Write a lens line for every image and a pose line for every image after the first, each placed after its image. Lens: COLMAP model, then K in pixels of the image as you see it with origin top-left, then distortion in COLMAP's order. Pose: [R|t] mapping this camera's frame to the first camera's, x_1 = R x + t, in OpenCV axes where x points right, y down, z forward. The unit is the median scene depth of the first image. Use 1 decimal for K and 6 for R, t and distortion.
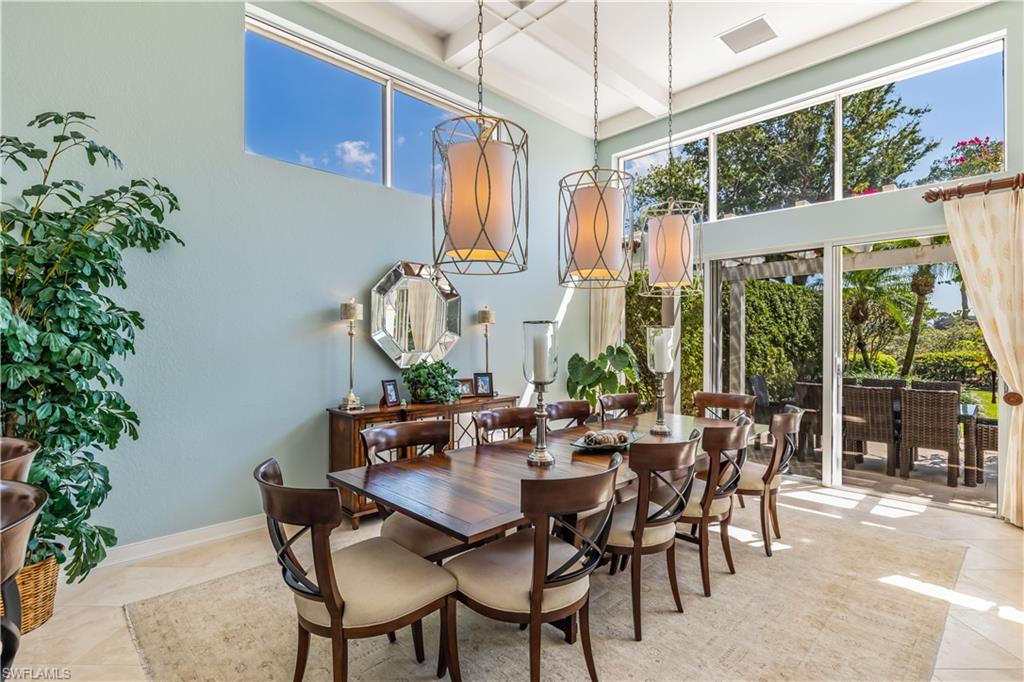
lens RADIAL K [[491.8, 0, 507.8], [0, 491.8, 341.9], [0, 0, 1]] dist [-0.008387, 0.001411]
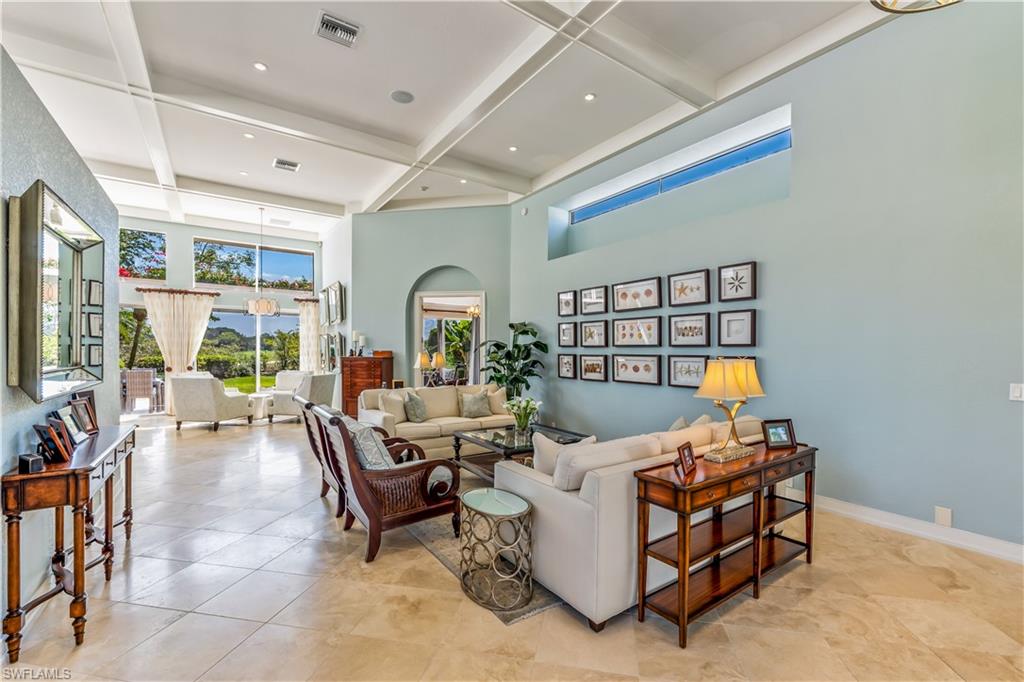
lens RADIAL K [[434.9, 0, 519.1], [0, 434.9, 355.3], [0, 0, 1]] dist [0.002130, -0.000067]
pose [[0.161369, -0.010050, 0.986843, -0.982674], [-0.004655, 0.999929, 0.010944, -0.000018], [-0.986883, -0.006360, 0.161310, -1.237743]]
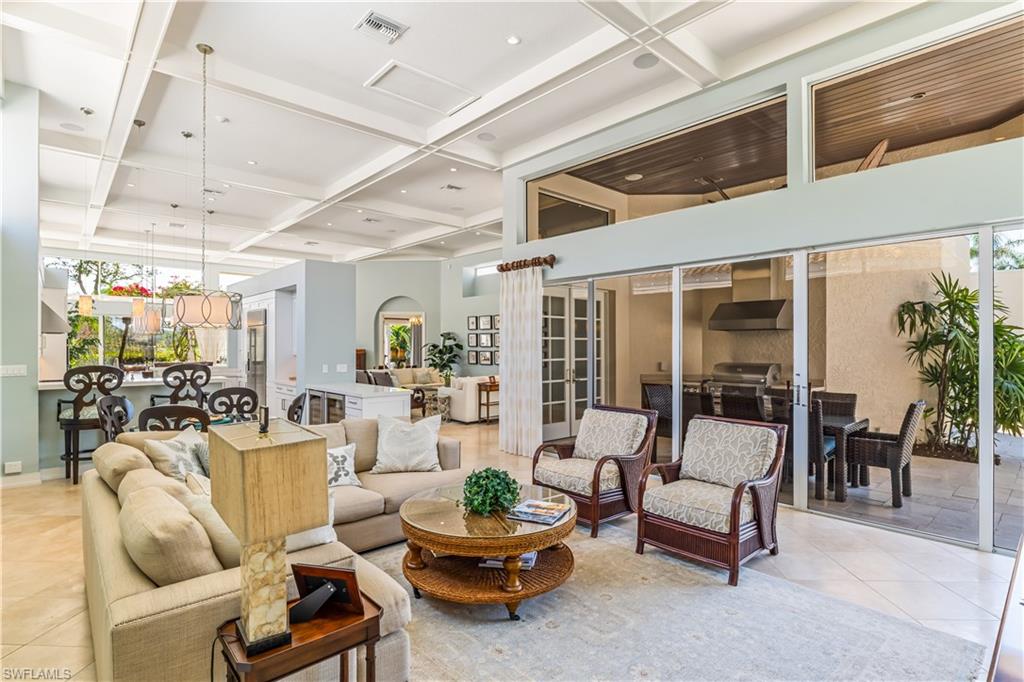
lens RADIAL K [[518.2, 0, 512.7], [0, 518.2, 344.3], [0, 0, 1]] dist [-0.005433, -0.001938]
pose [[0.036058, 0.002018, 0.999348, -2.779205], [0.001198, 0.999997, -0.002063, -0.022809], [-0.999349, 0.001272, 0.036055, -1.537562]]
